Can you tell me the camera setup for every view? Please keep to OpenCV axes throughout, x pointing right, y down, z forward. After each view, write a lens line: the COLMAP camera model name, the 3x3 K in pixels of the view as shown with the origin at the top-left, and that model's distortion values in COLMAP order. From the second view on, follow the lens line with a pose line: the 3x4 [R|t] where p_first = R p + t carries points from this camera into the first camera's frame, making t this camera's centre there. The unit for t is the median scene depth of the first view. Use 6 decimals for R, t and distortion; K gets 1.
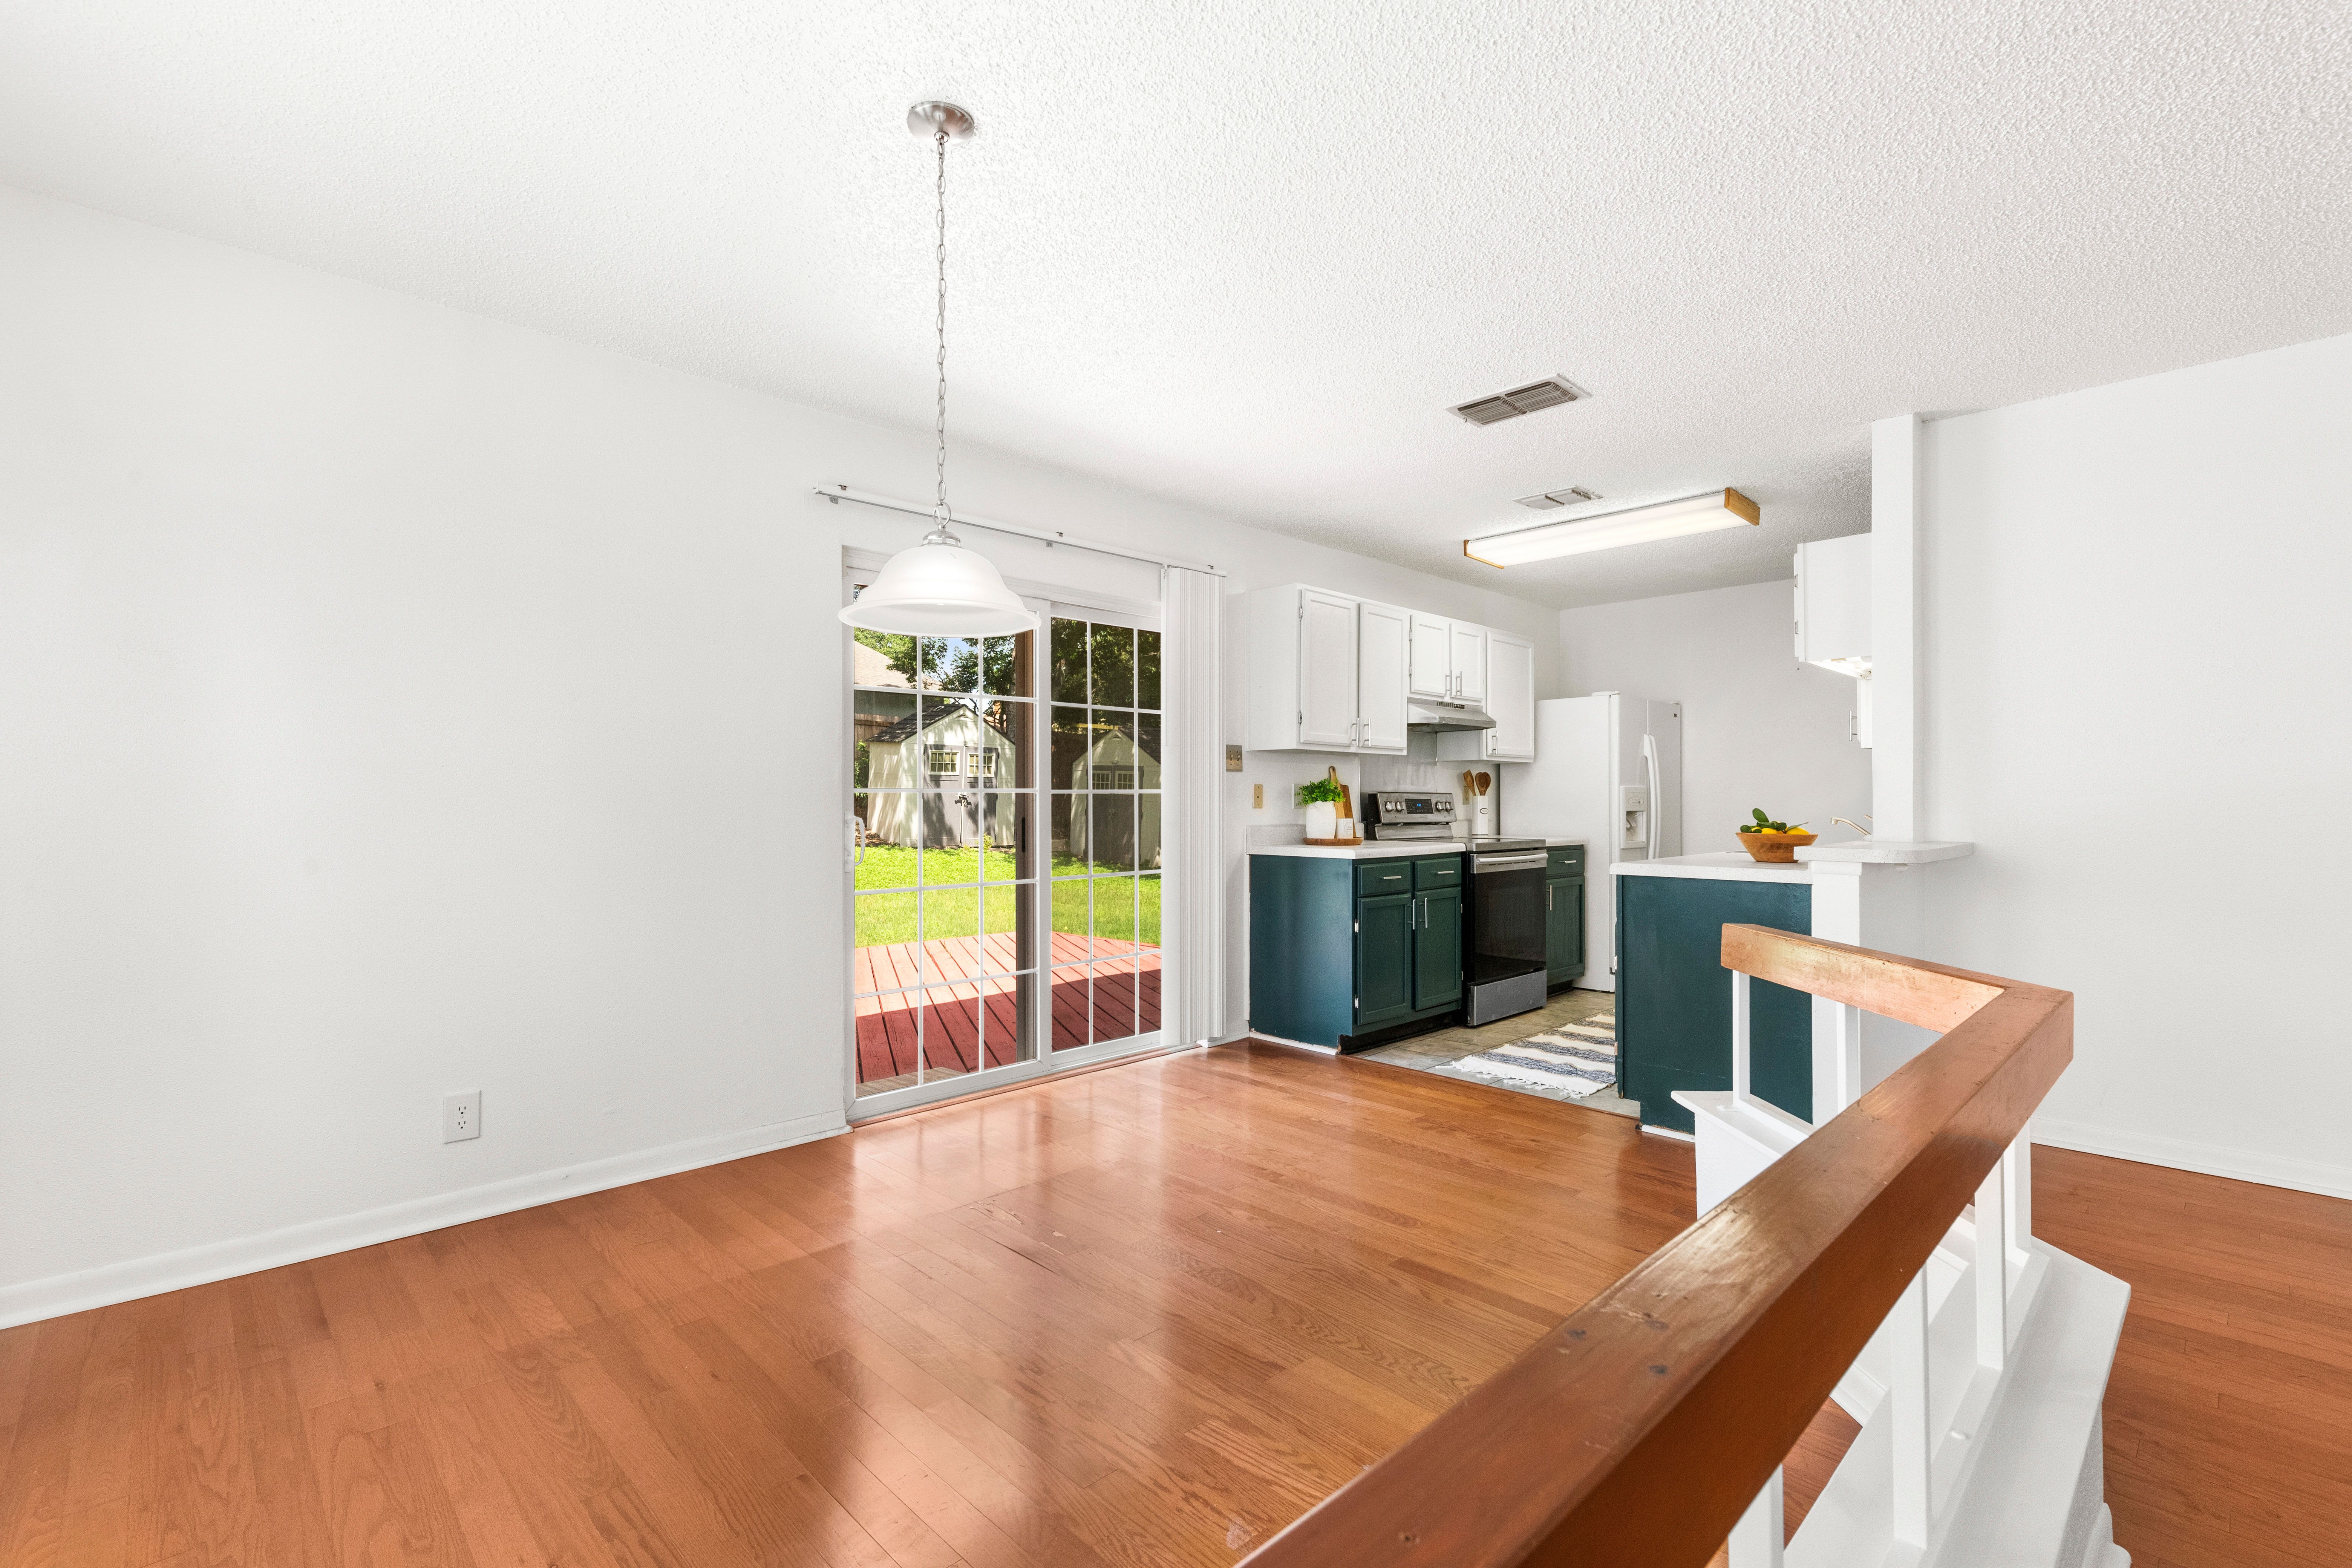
lens RADIAL K [[1063.0, 0, 1173.3], [0, 1063.0, 798.0], [0, 0, 1]] dist [0.015487, -0.011023]
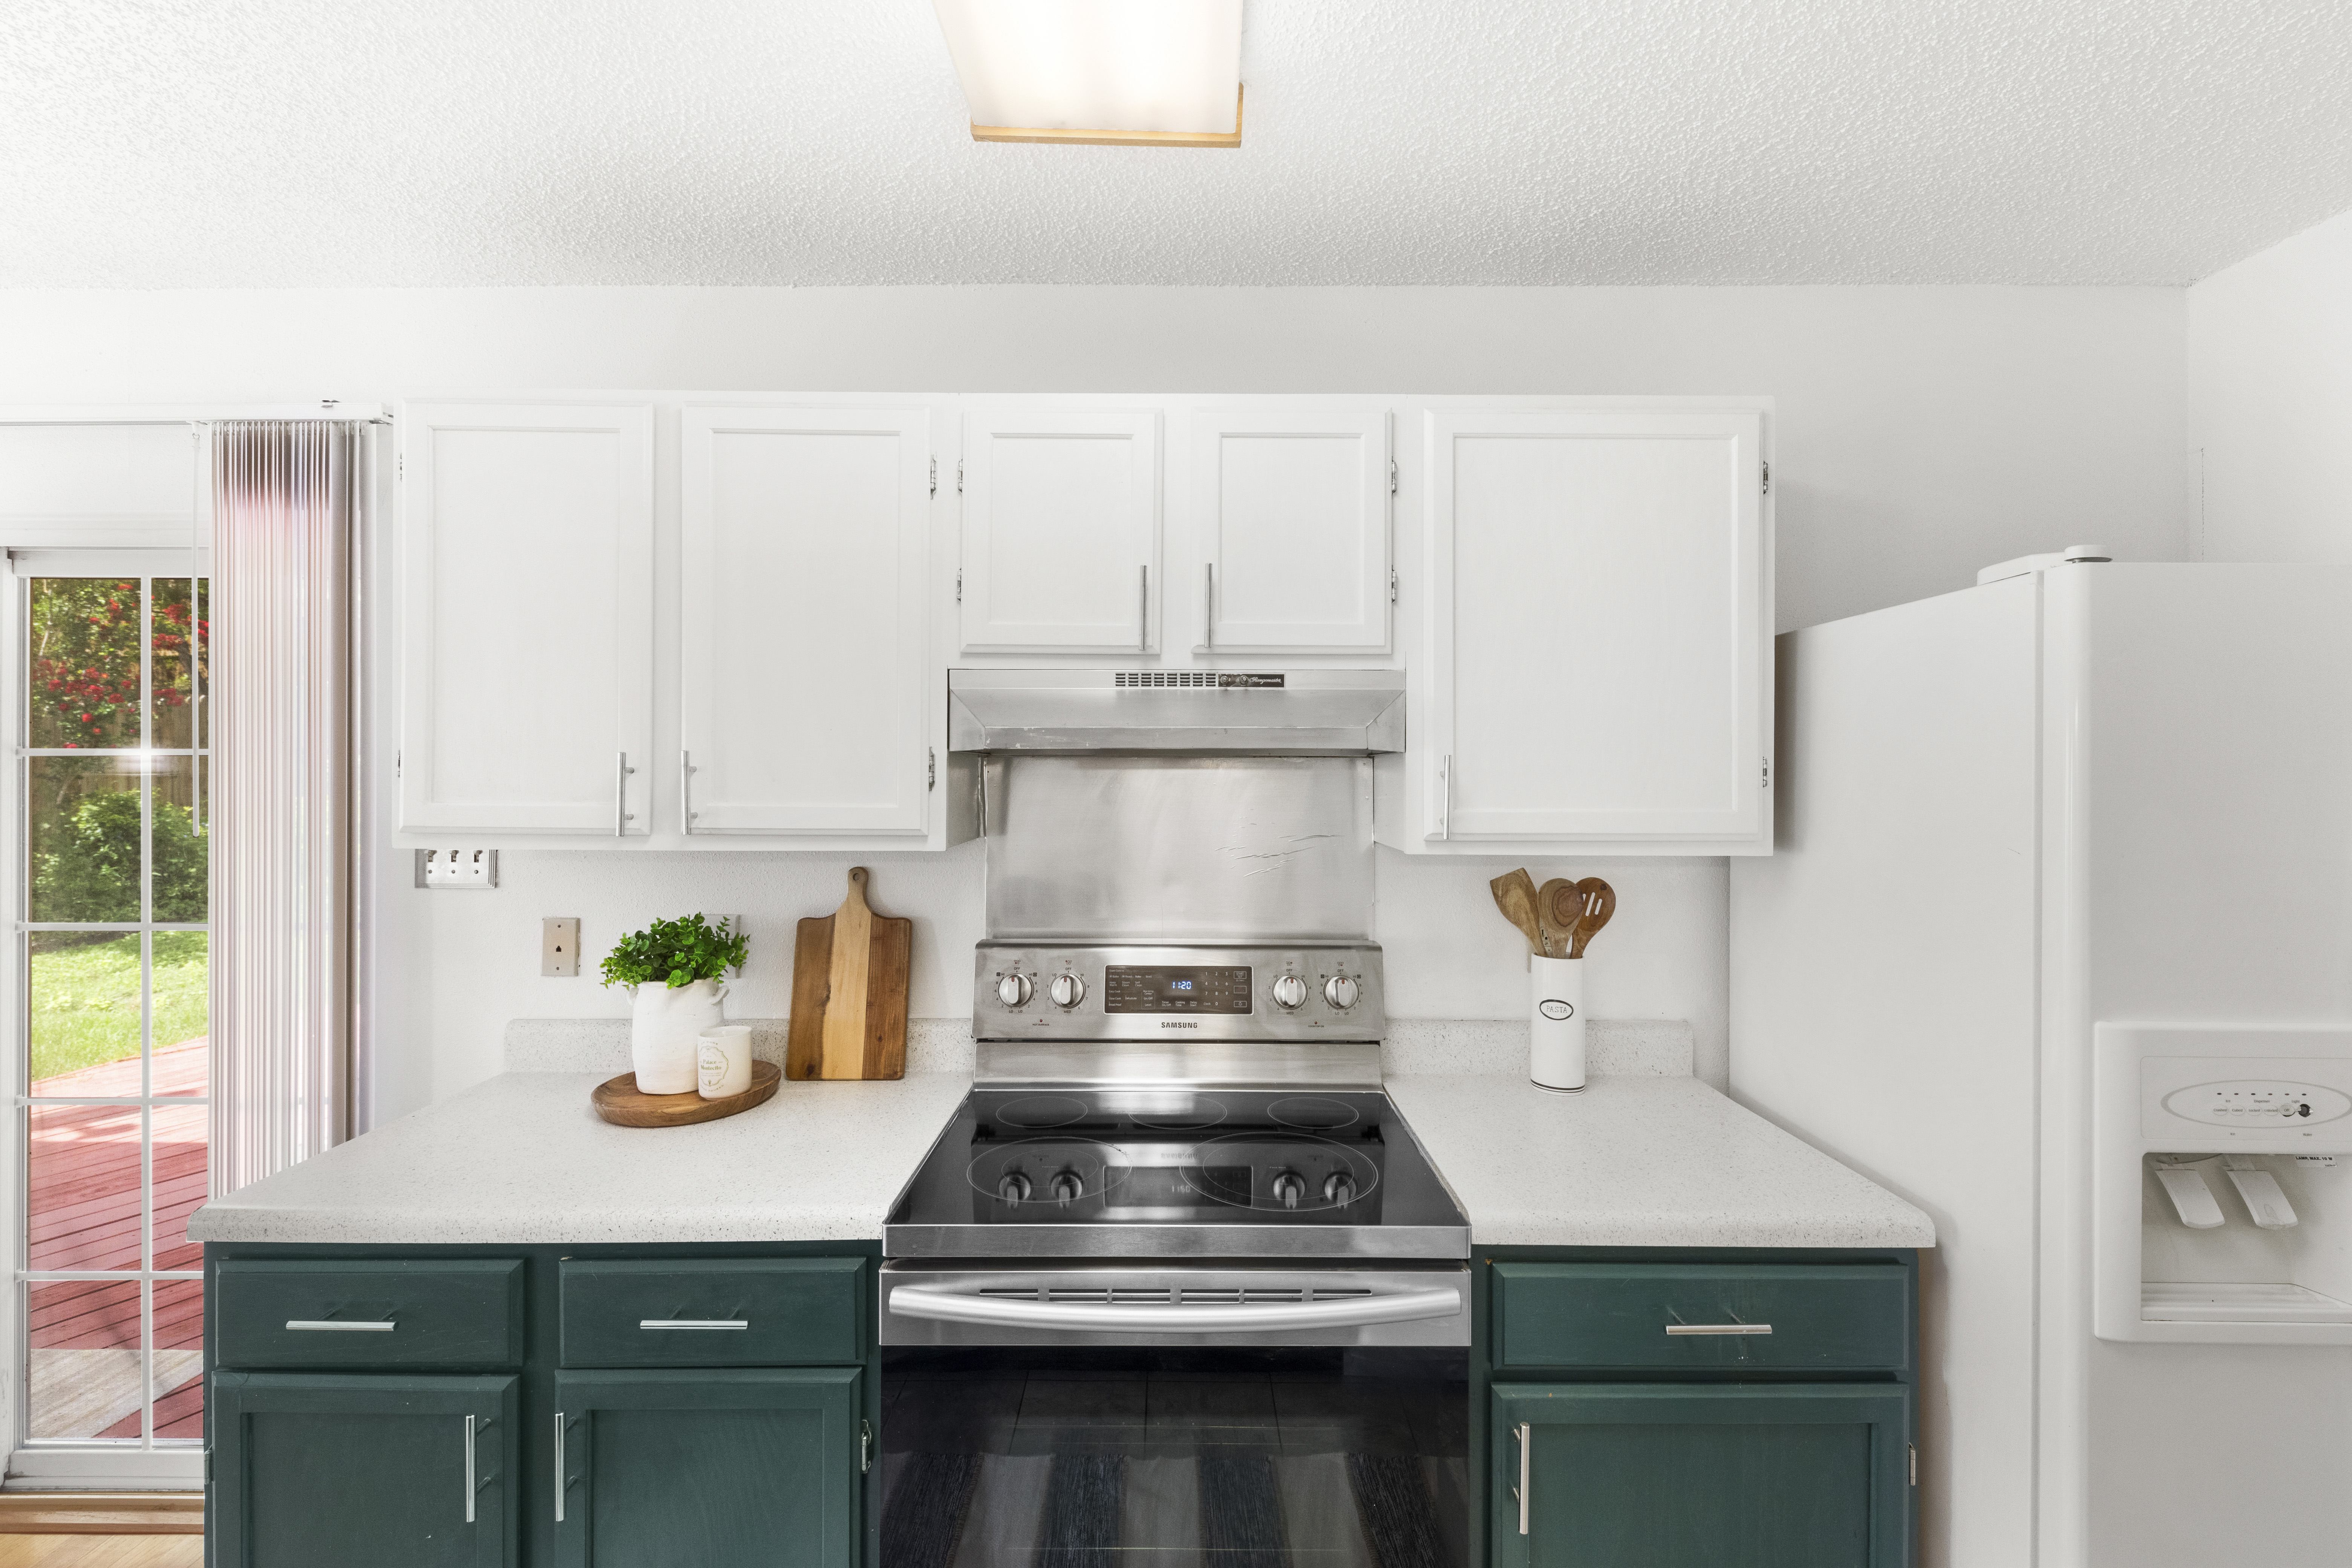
lens RADIAL K [[977.8, 0, 1176.0], [0, 977.8, 784.0], [0, 0, 1]] dist [0.000430, -0.000036]
pose [[0.715791, 0.009134, -0.698255, 0.494664], [-0.002204, 0.999939, 0.010822, -0.066610], [0.698311, -0.006207, 0.715767, 0.875428]]
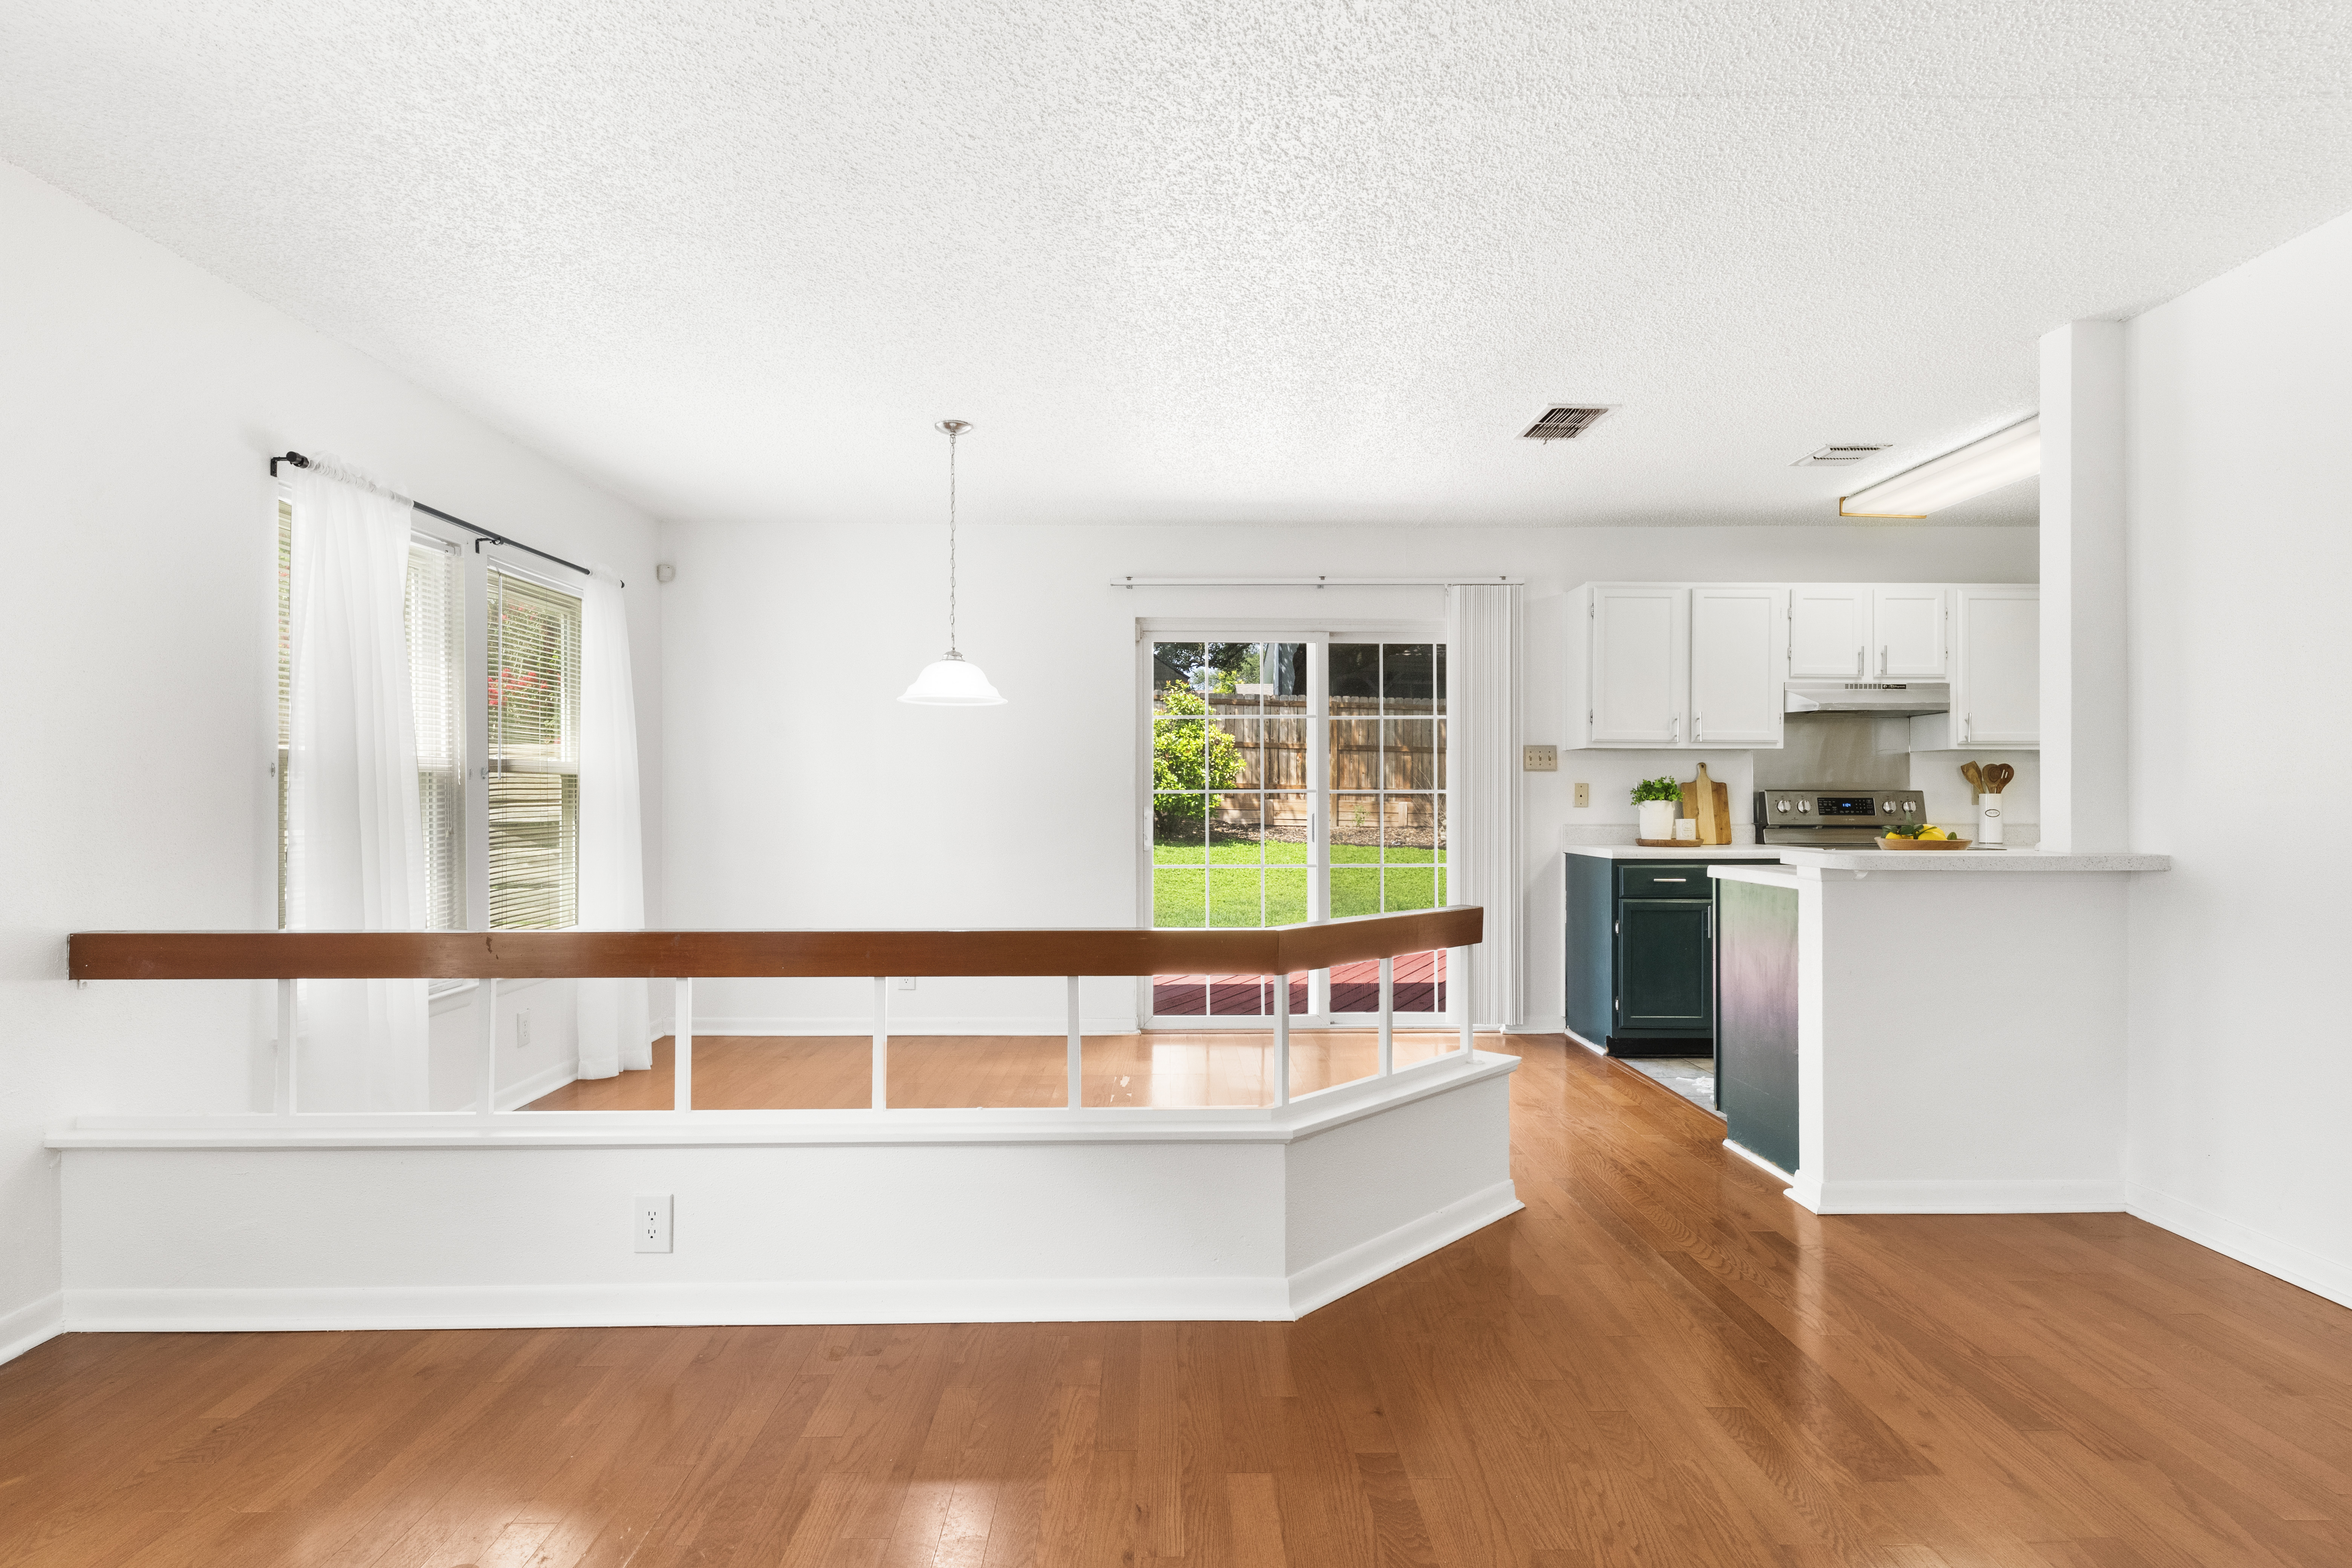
lens RADIAL K [[1231.1, 0, 1172.2], [0, 1231.1, 798.1], [0, 0, 1]] dist [0.012383, -0.000235]
pose [[0.724662, 0.000288, -0.689104, 0.583860], [0.000738, 0.999999, 0.001194, -0.000691], [0.689104, -0.001373, 0.724661, -0.100333]]
